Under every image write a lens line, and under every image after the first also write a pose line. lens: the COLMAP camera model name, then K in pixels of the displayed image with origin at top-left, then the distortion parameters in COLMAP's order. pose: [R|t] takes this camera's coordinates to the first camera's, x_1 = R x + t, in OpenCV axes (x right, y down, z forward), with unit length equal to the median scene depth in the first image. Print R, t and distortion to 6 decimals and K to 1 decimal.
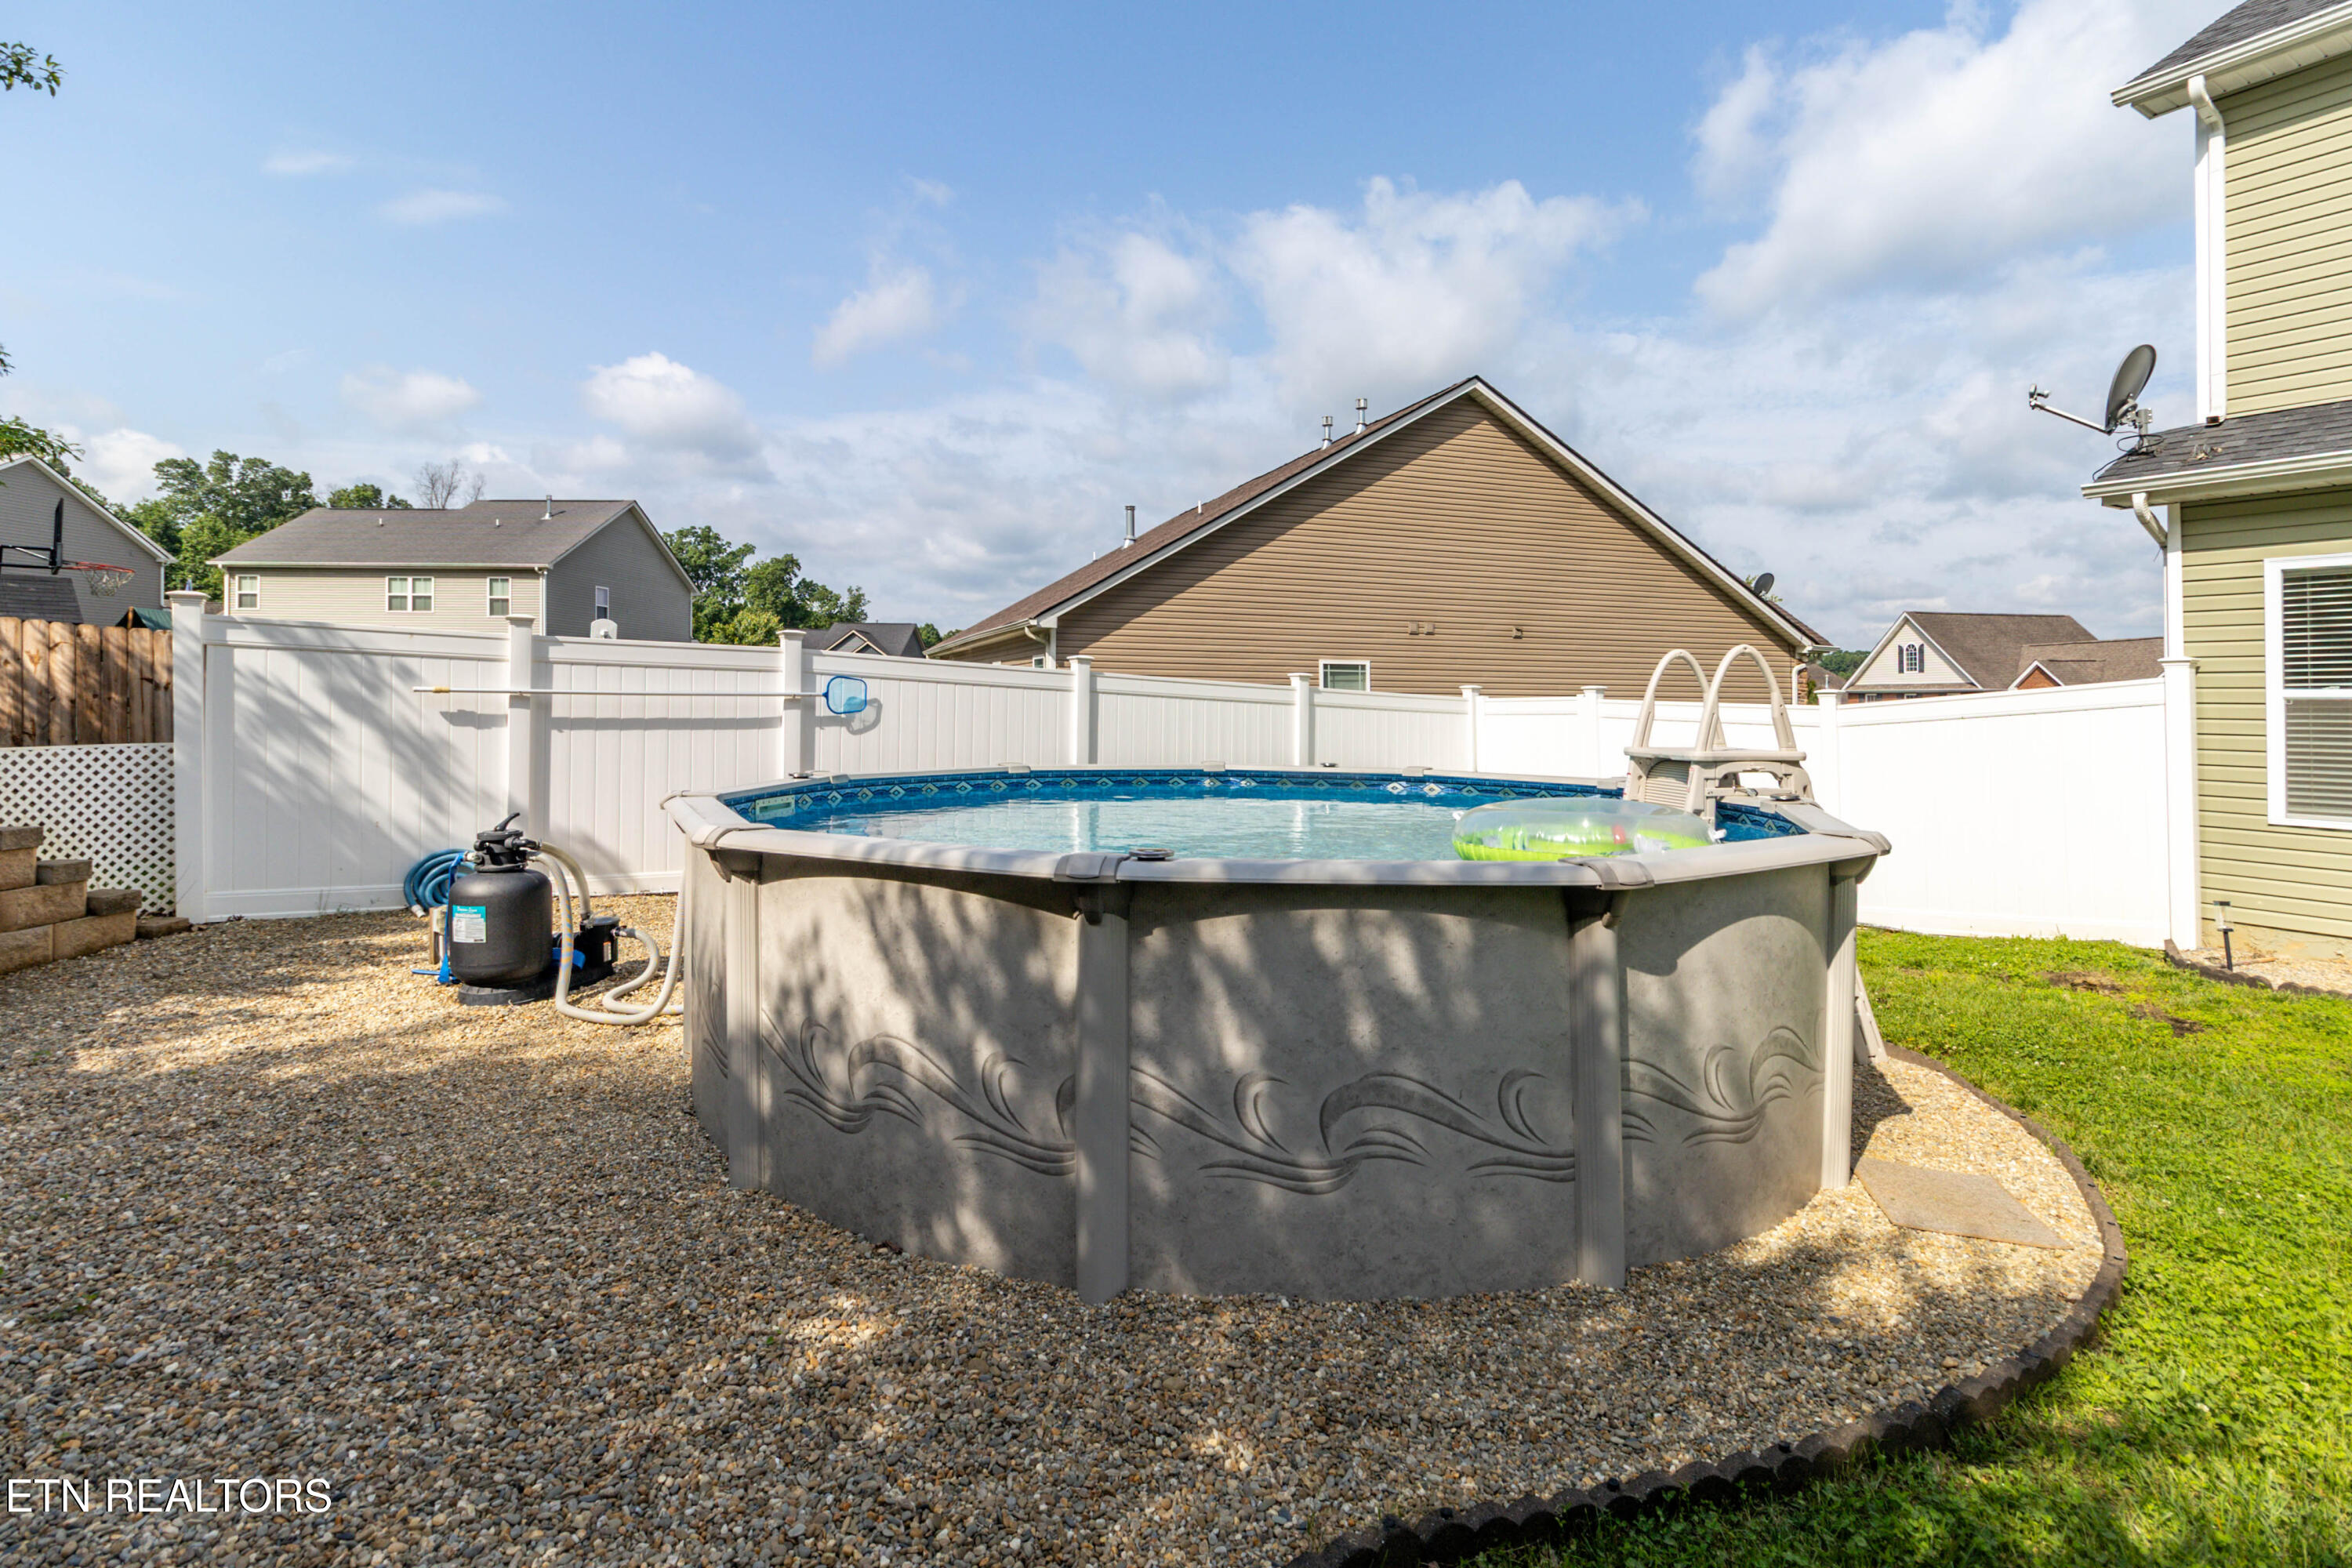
lens RADIAL K [[1102.8, 0, 1117.2], [0, 1102.8, 697.3], [0, 0, 1]] dist [0.005099, -0.001513]
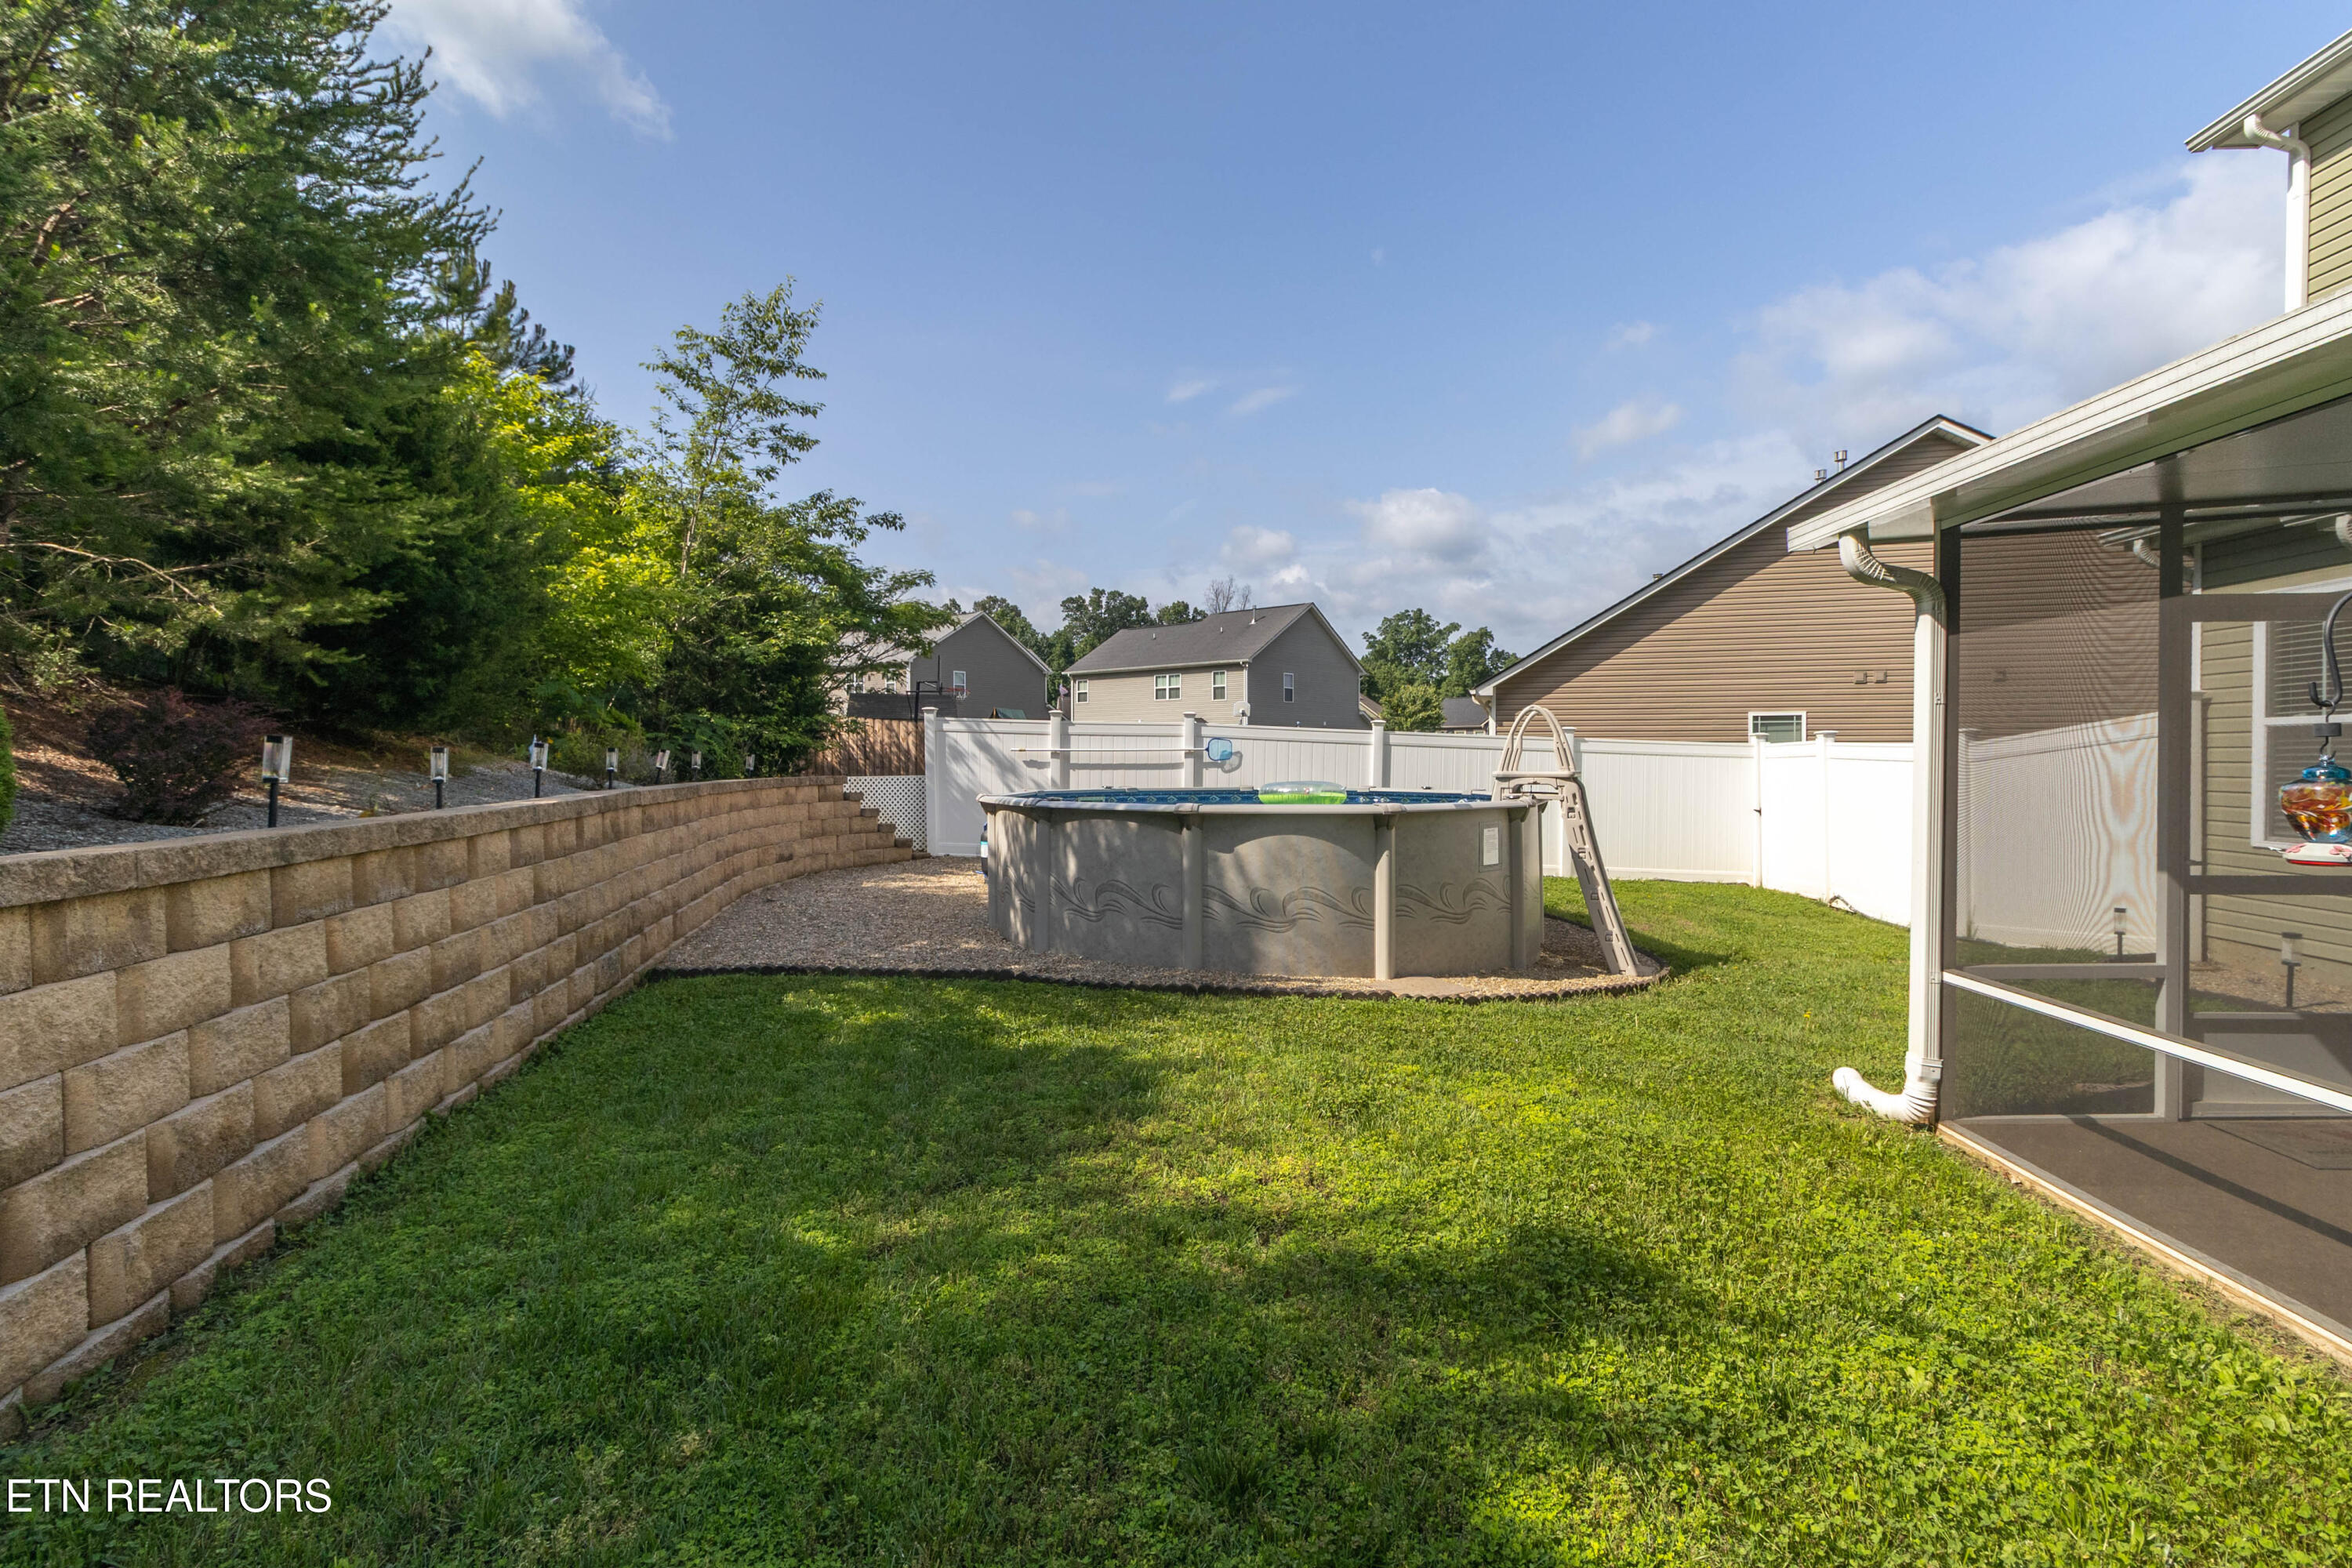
lens RADIAL K [[1102.8, 0, 1177.7], [0, 1102.8, 770.0], [0, 0, 1]] dist [0.005099, -0.001513]
pose [[0.793597, -0.006353, -0.608411, 0.798566], [0.010970, 0.999932, 0.003869, 0.024513], [0.608345, -0.009745, 0.793613, -0.407886]]
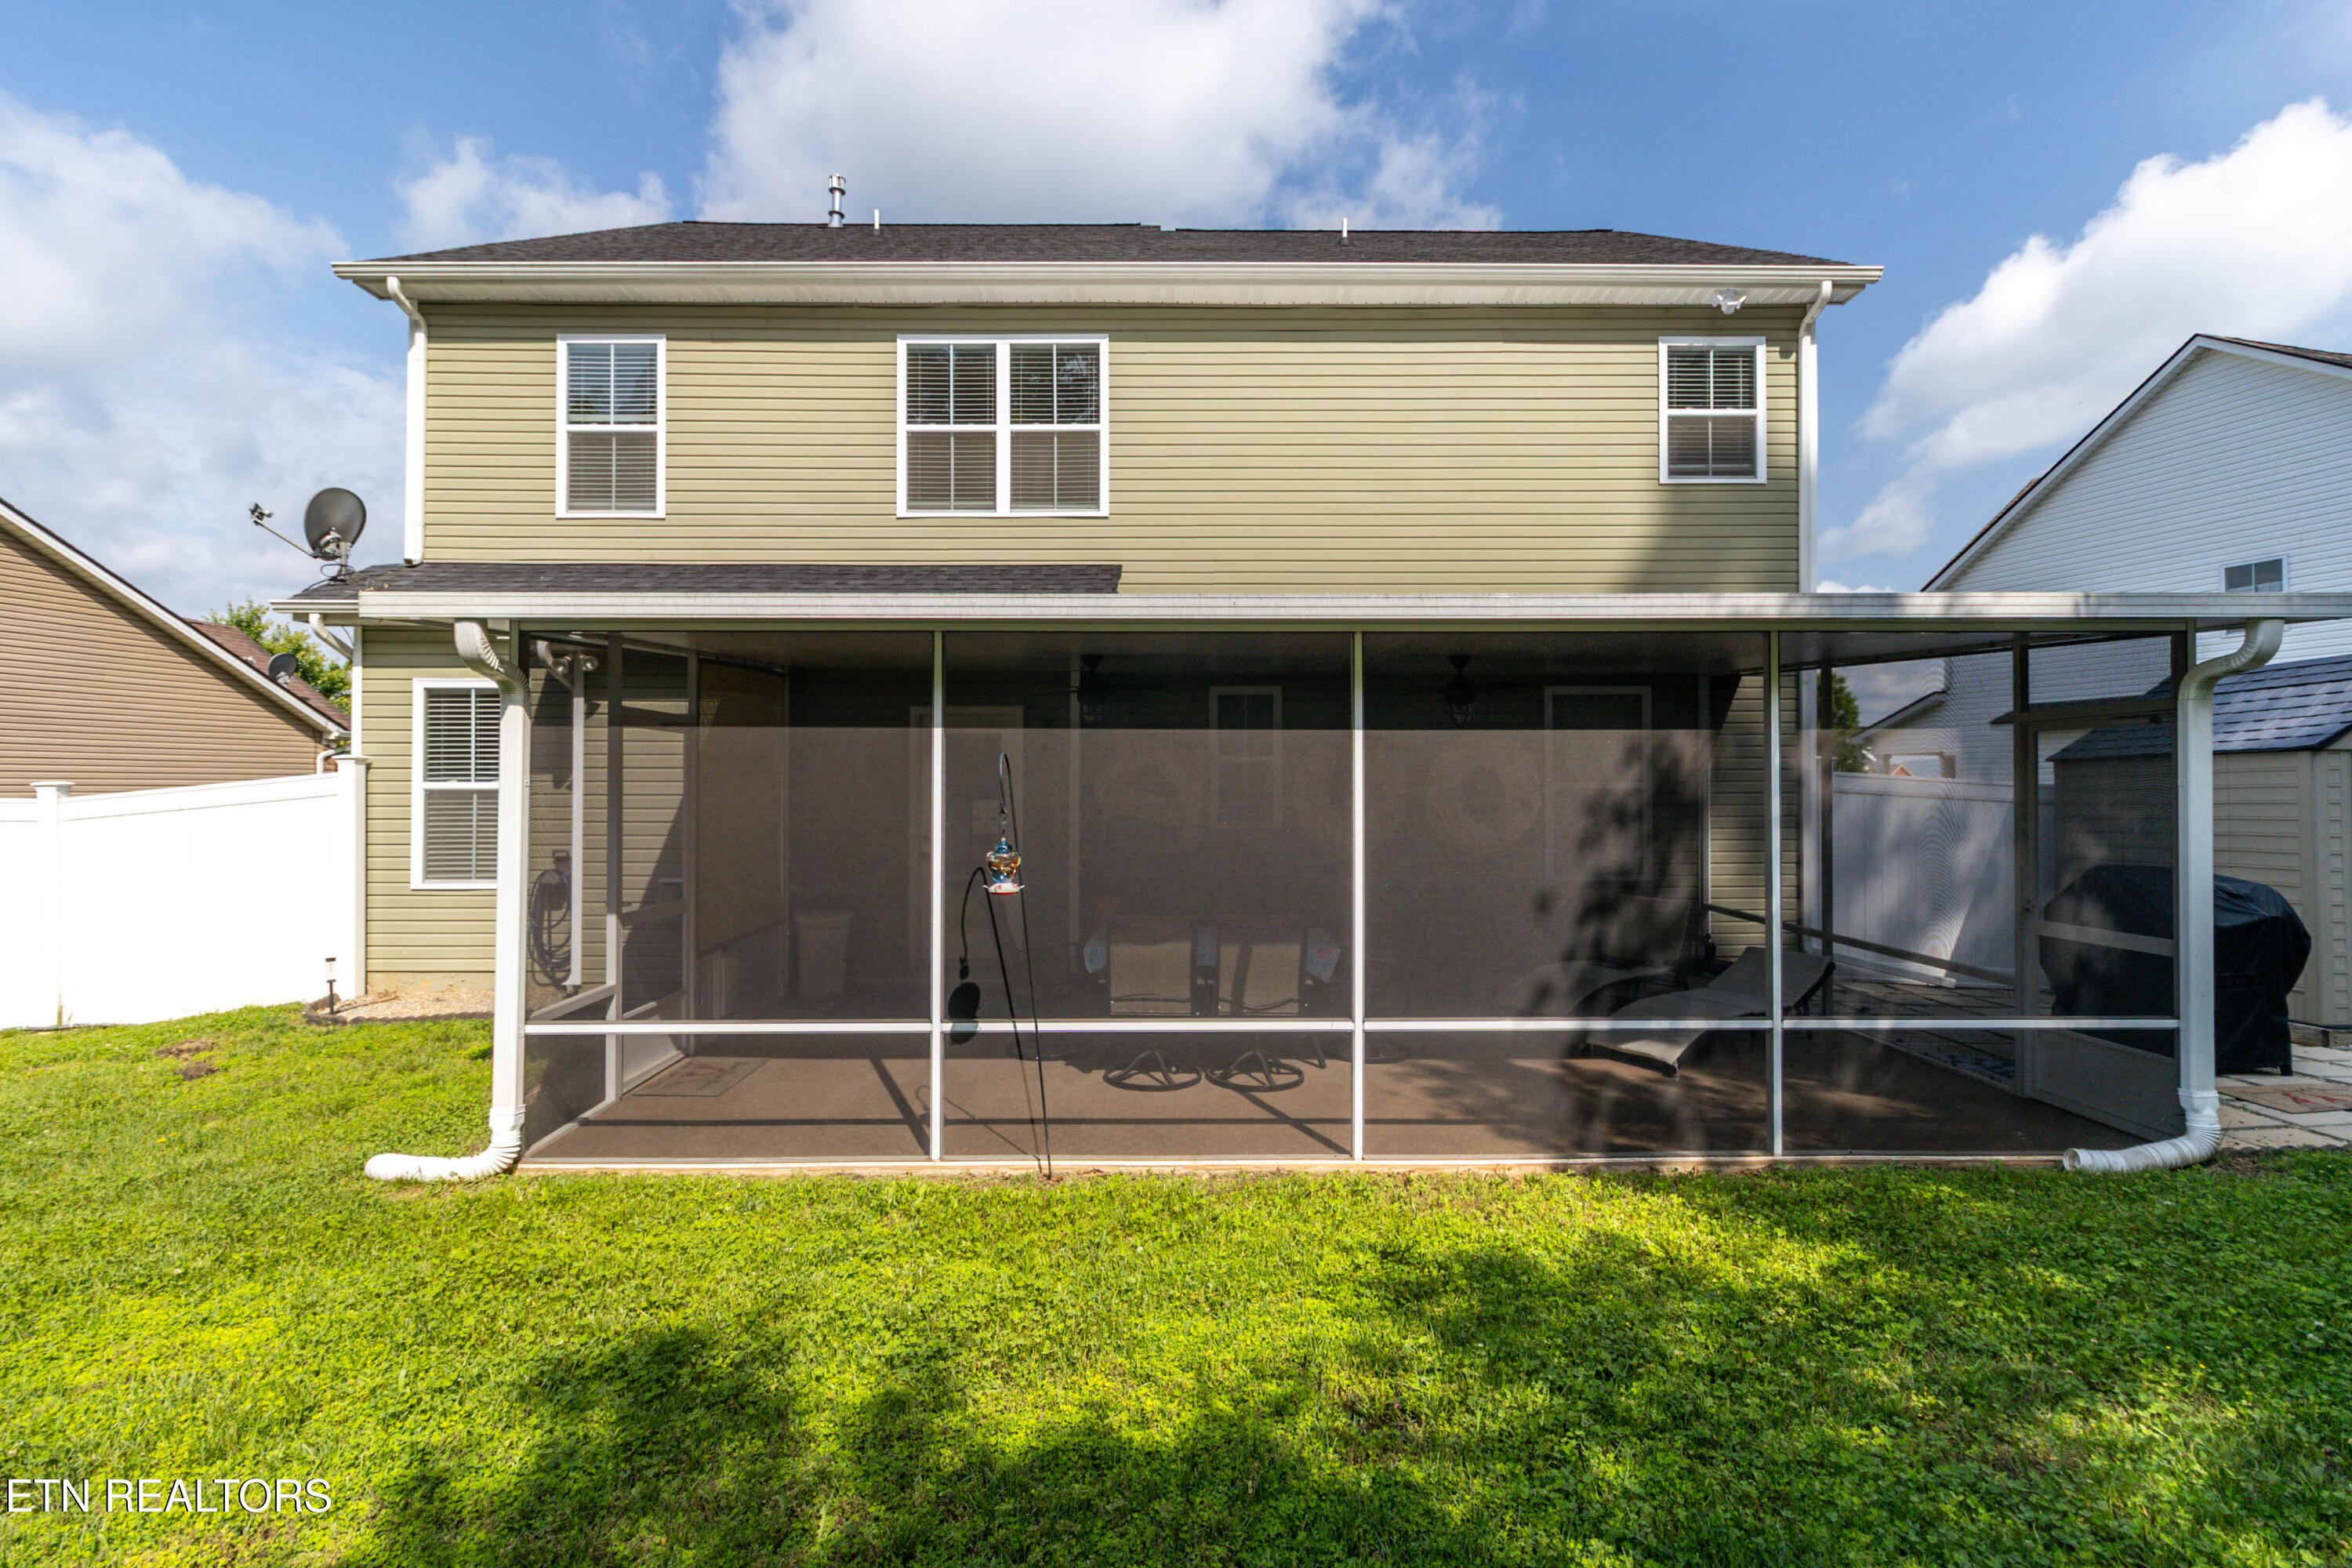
lens RADIAL K [[1102.8, 0, 1203.3], [0, 1102.8, 764.9], [0, 0, 1]] dist [0.005099, -0.001513]
pose [[0.518027, 0.008062, 0.855326, 0.396565], [0.003002, 0.999932, -0.011243, -0.008948], [-0.855359, 0.008391, 0.517968, -0.381375]]
